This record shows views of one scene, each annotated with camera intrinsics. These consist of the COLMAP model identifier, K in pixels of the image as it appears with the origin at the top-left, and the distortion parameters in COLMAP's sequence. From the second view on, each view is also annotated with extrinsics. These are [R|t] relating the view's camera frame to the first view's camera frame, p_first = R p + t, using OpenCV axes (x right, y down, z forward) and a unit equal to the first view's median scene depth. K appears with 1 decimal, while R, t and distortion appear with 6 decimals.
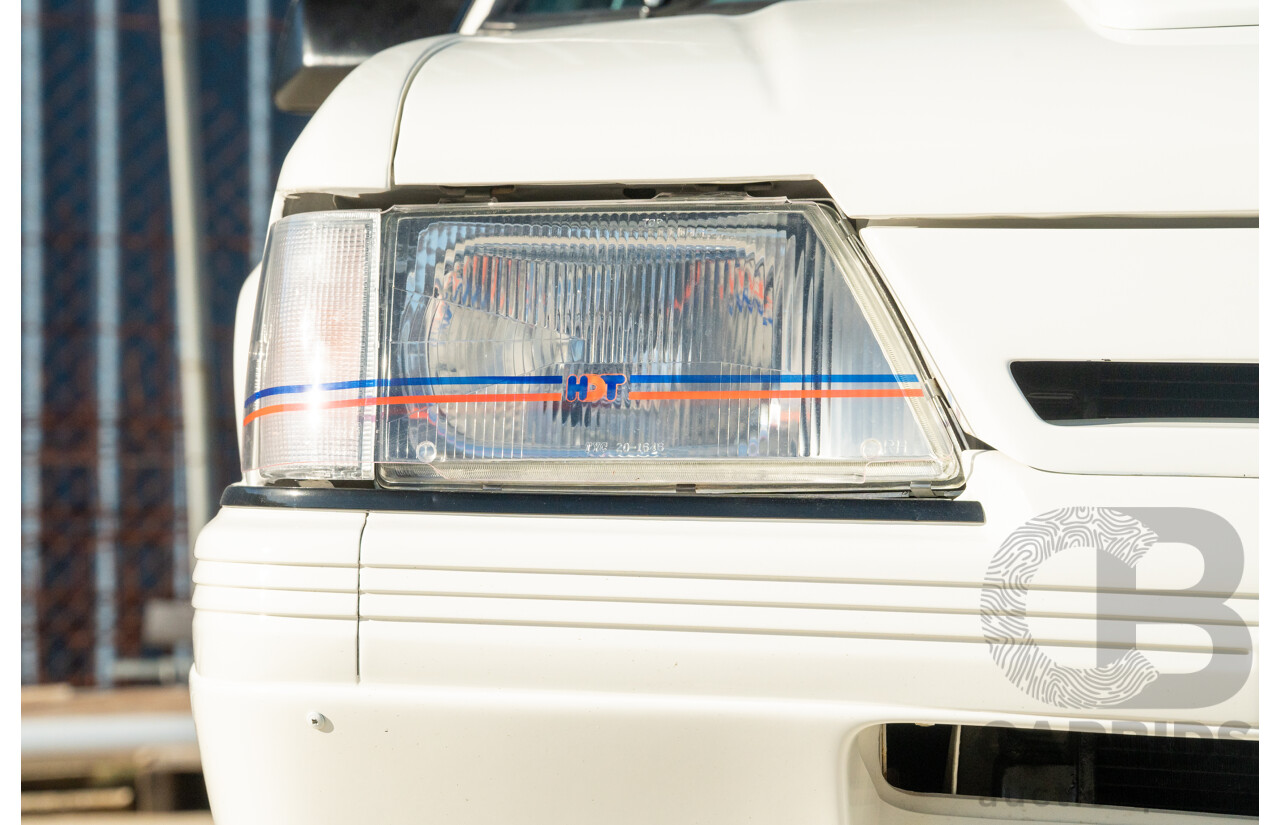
lens RADIAL K [[6275.6, 0, 536.7], [0, 6275.6, 375.6], [0, 0, 1]] dist [2.358684, 2.031721]
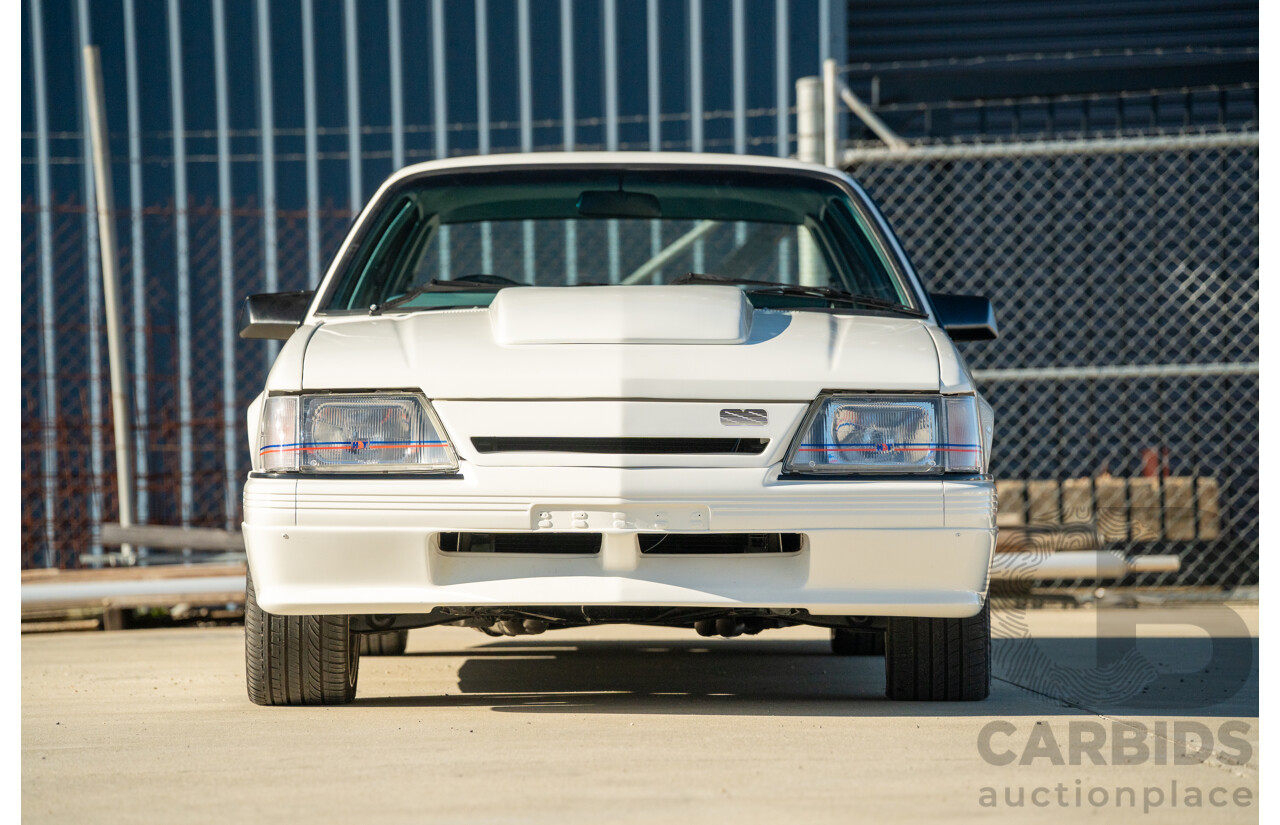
lens RADIAL K [[5500.5, 0, 629.5], [0, 5500.5, 407.7], [0, 0, 1]] dist [2.660195, 0.810875]
pose [[0.997796, -0.012750, 0.065113, -0.043783], [0.011948, 0.999848, 0.012683, -0.058508], [-0.065265, -0.011877, 0.997797, -2.225036]]
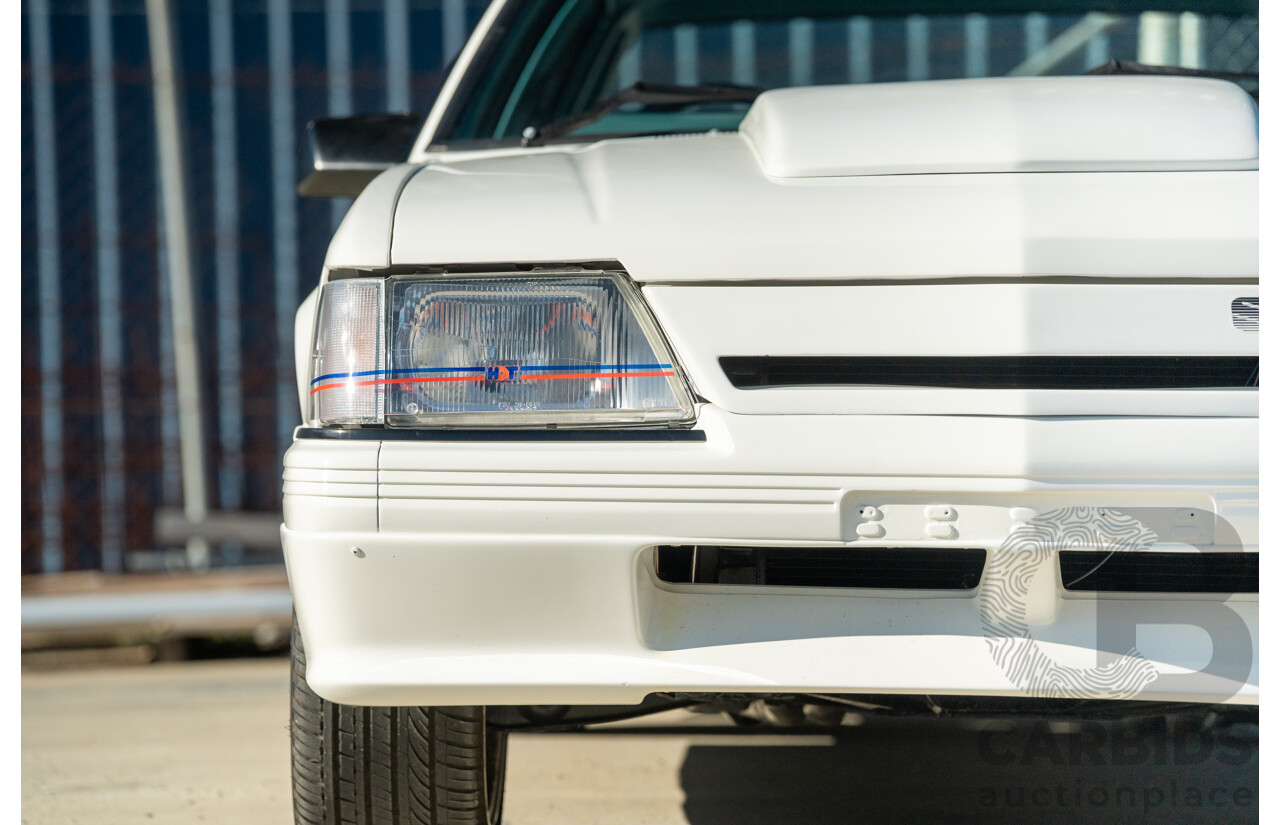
lens RADIAL K [[5500.5, 0, 629.5], [0, 5500.5, 407.7], [0, 0, 1]] dist [2.660195, 0.810875]
pose [[0.999268, -0.014585, 0.035353, -0.011073], [0.014026, 0.999773, 0.016035, -0.013452], [-0.035579, -0.015528, 0.999246, -0.639854]]
